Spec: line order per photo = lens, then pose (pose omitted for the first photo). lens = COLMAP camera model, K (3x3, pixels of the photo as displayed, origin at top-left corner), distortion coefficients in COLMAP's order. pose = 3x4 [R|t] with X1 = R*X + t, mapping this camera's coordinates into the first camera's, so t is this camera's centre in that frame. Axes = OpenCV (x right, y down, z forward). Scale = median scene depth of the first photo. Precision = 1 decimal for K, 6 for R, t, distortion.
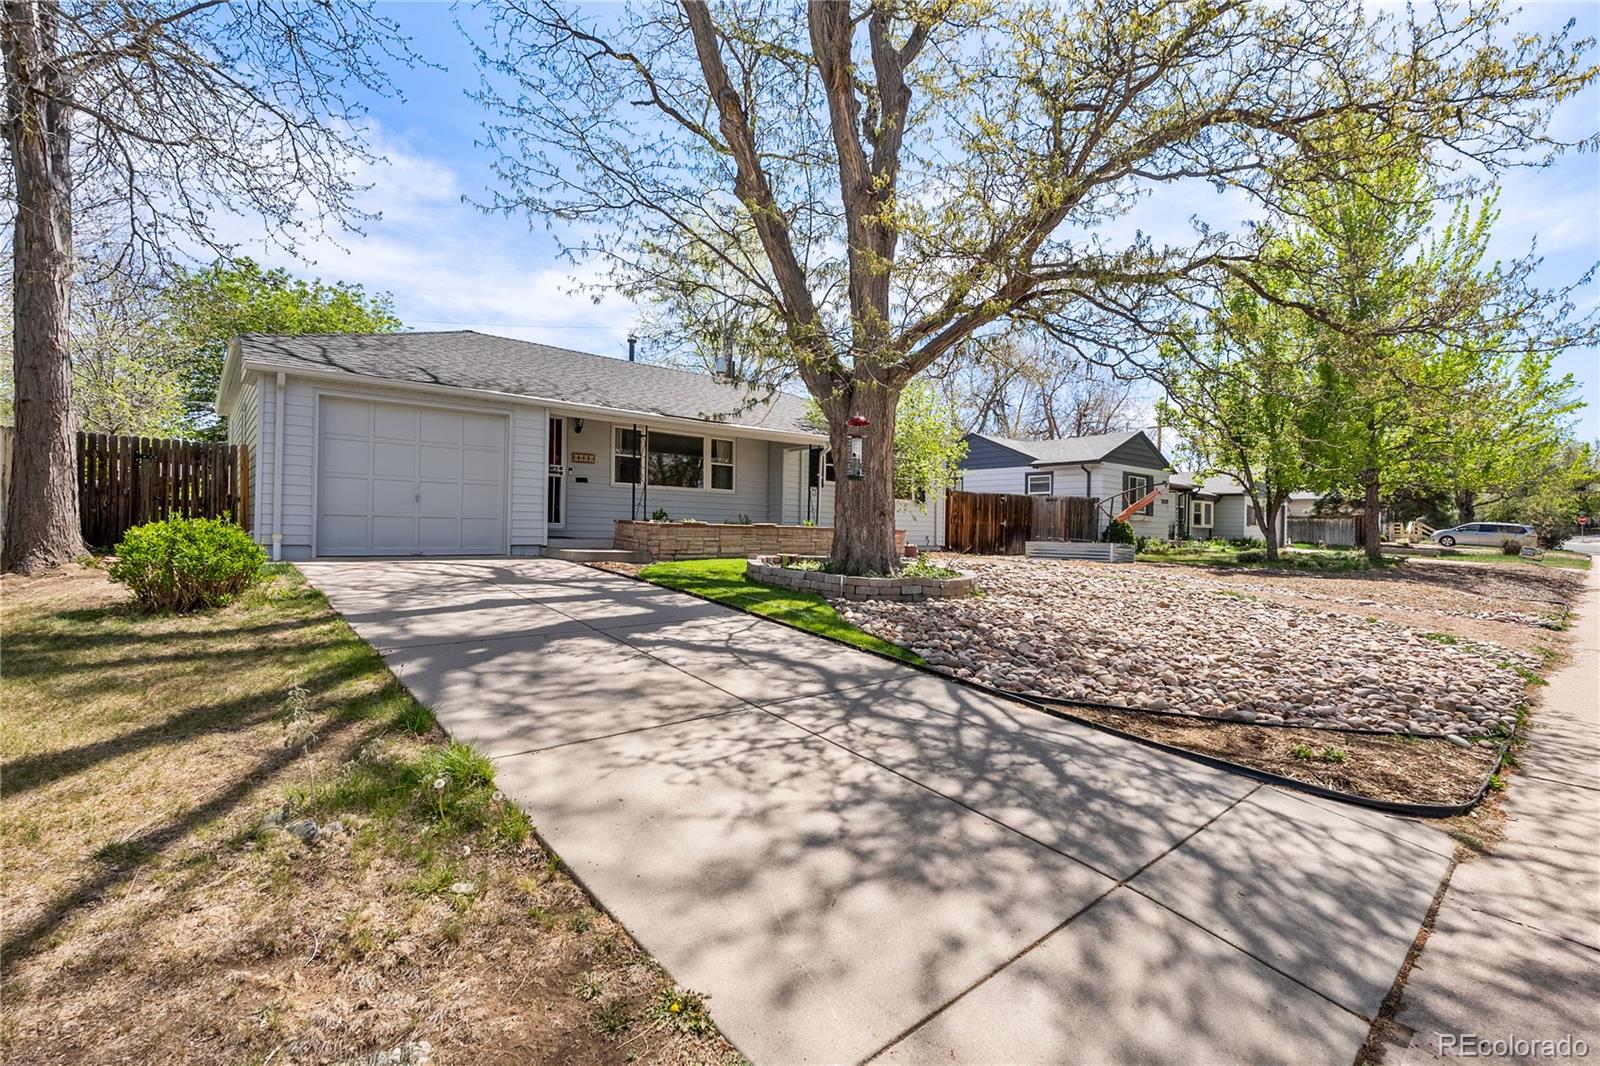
lens RADIAL K [[717.8, 0, 794.3], [0, 717.8, 532.6], [0, 0, 1]] dist [-0.006457, 0.001670]
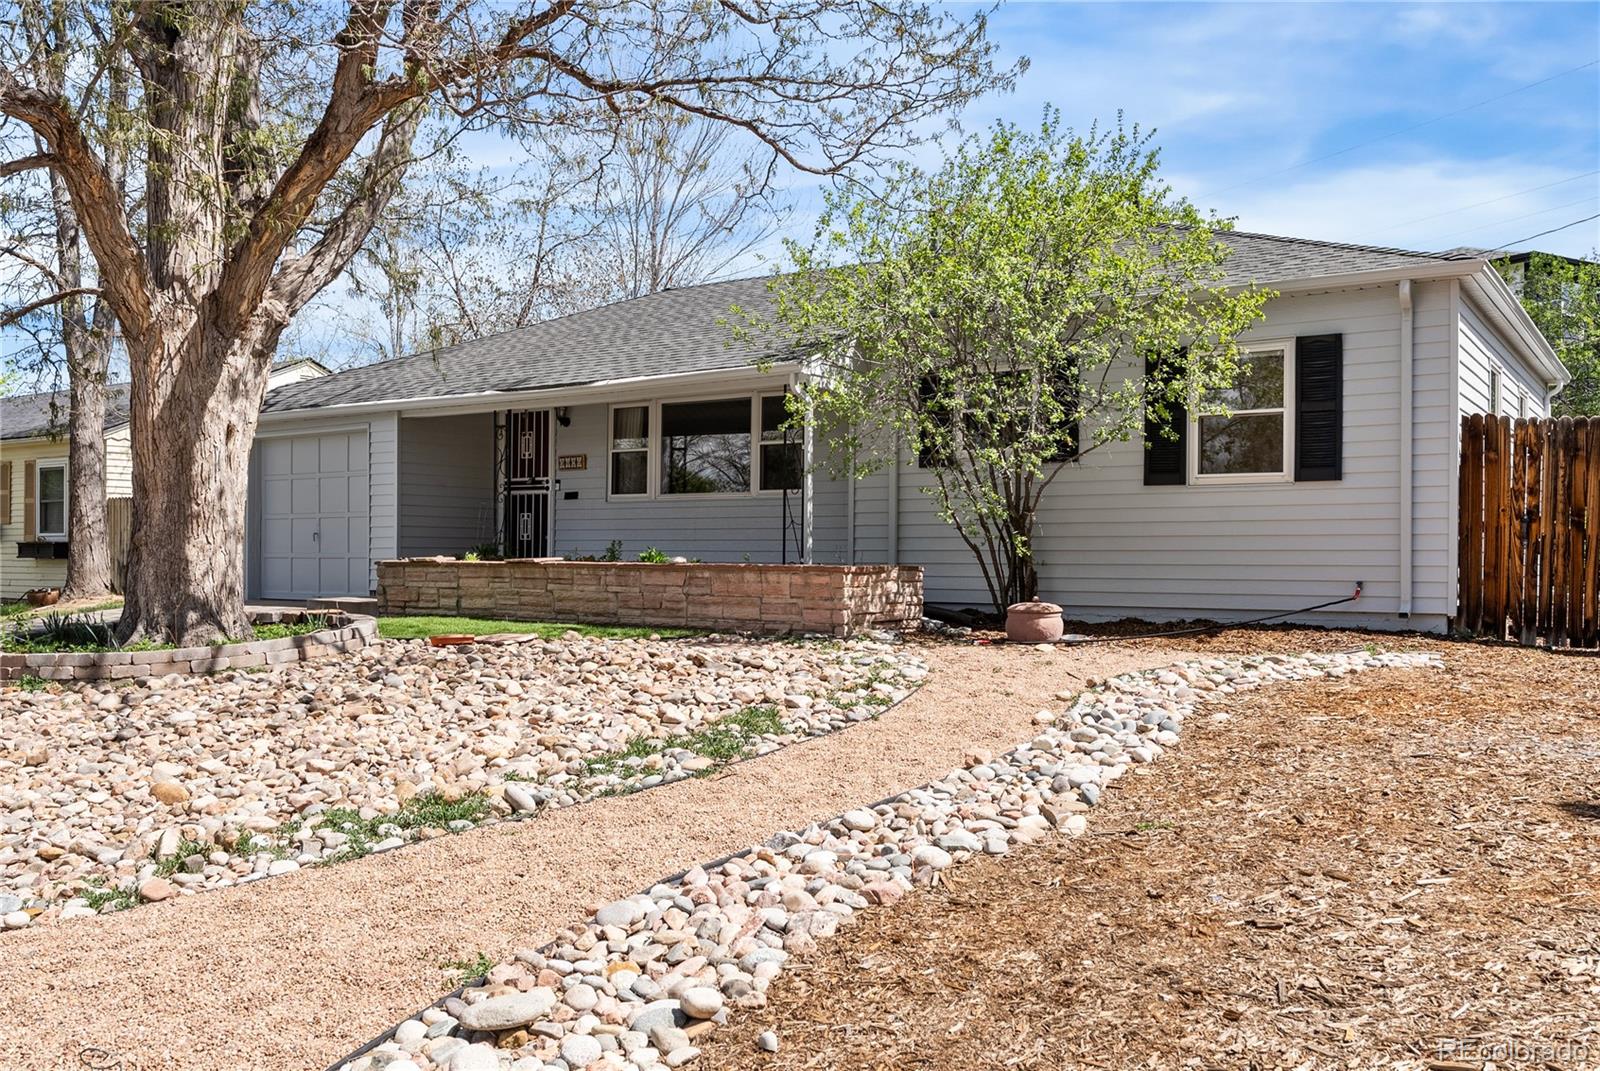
lens RADIAL K [[1353.9, 0, 789.9], [0, 1353.9, 541.0], [0, 0, 1]] dist [0.006907, -0.002458]
pose [[0.272907, -0.026335, -0.961680, 0.809216], [0.002058, 0.999639, -0.026790, 0.002744], [0.962038, 0.005332, 0.272863, 0.709305]]
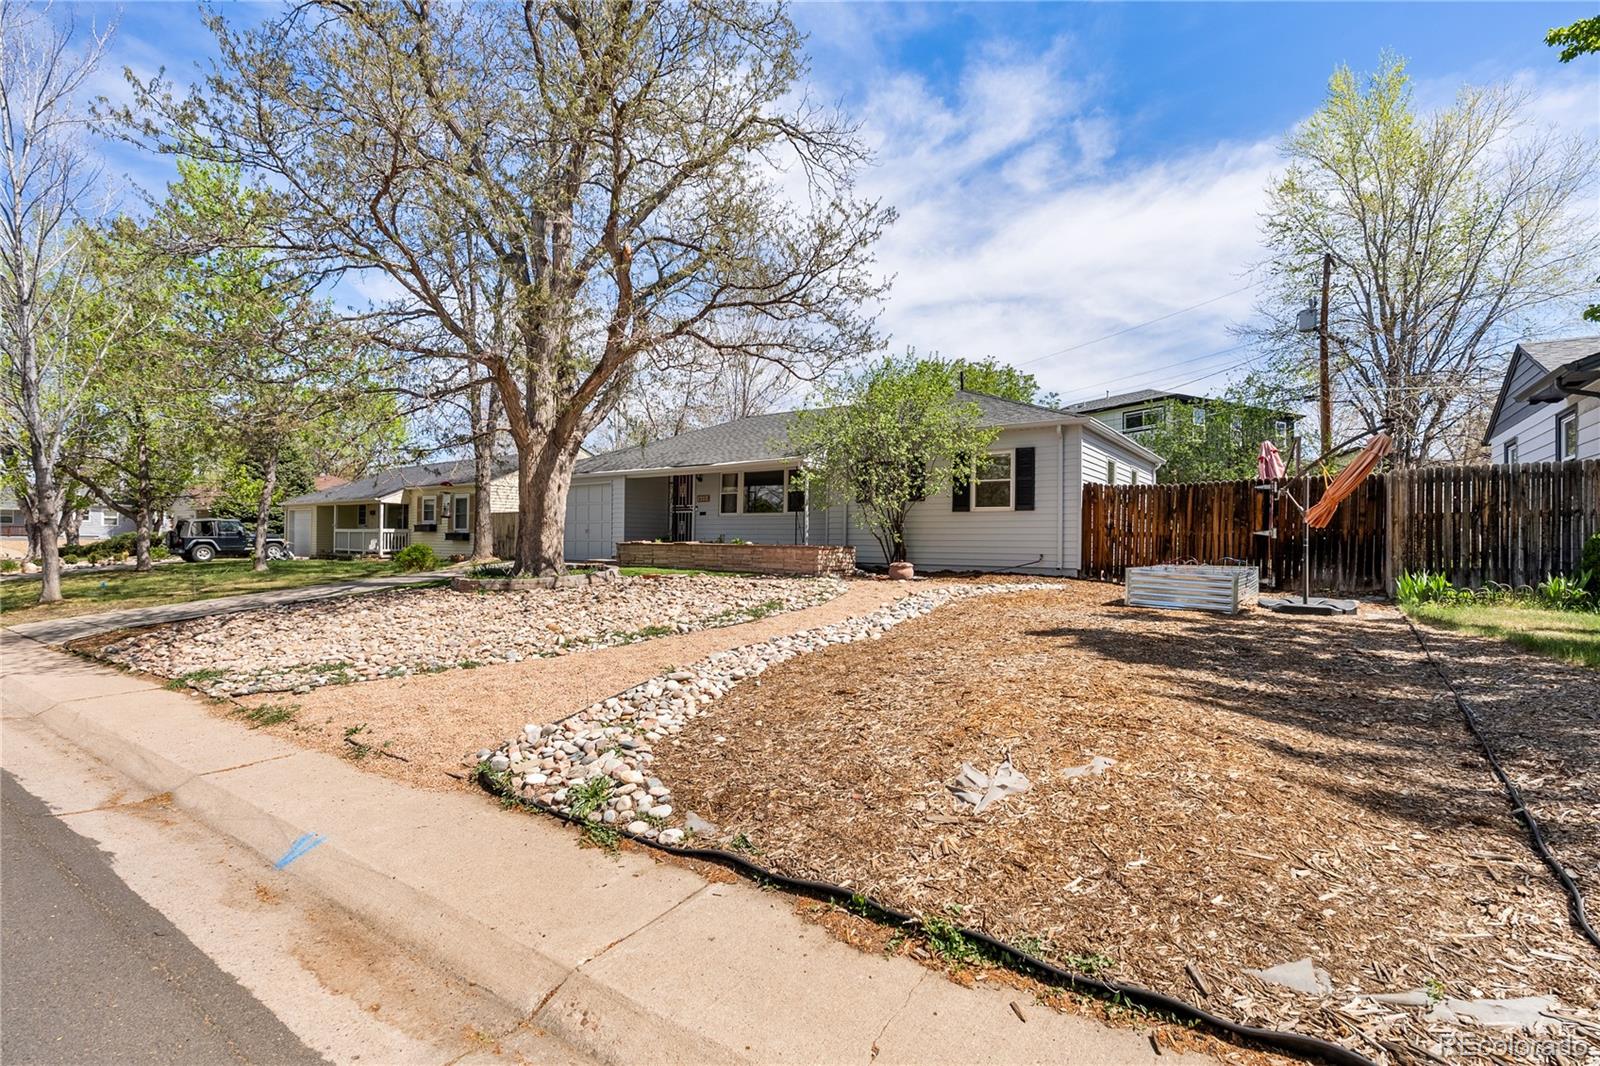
lens RADIAL K [[717.8, 0, 800.4], [0, 717.8, 537.1], [0, 0, 1]] dist [-0.006457, 0.001670]
pose [[0.248129, -0.020408, -0.968512, 0.975428], [-0.005178, 0.999736, -0.022393, 0.005718], [0.968713, 0.010571, 0.247958, 0.691312]]
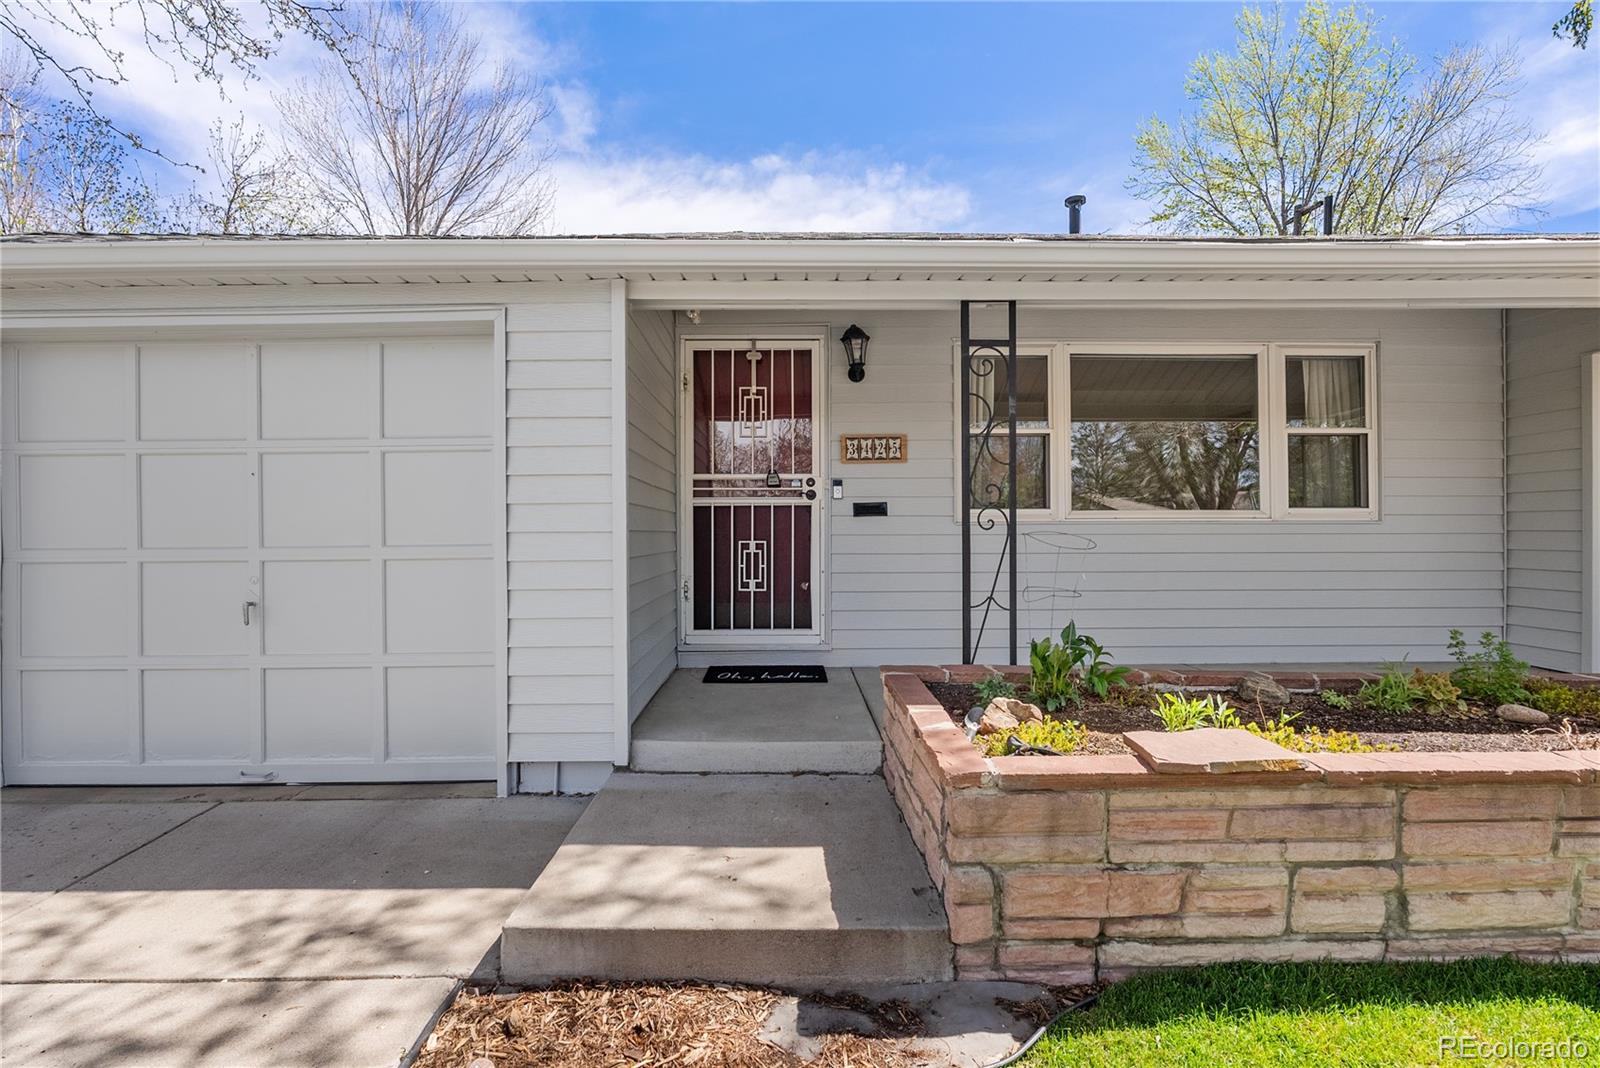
lens RADIAL K [[788.1, 0, 785.6], [0, 788.1, 540.6], [0, 0, 1]] dist [0.012287, 0.000236]
pose [[0.786895, -0.024860, -0.616586, -0.071236], [0.019054, 0.999691, -0.015988, -0.043523], [0.616793, 0.000833, 0.787125, 0.550475]]
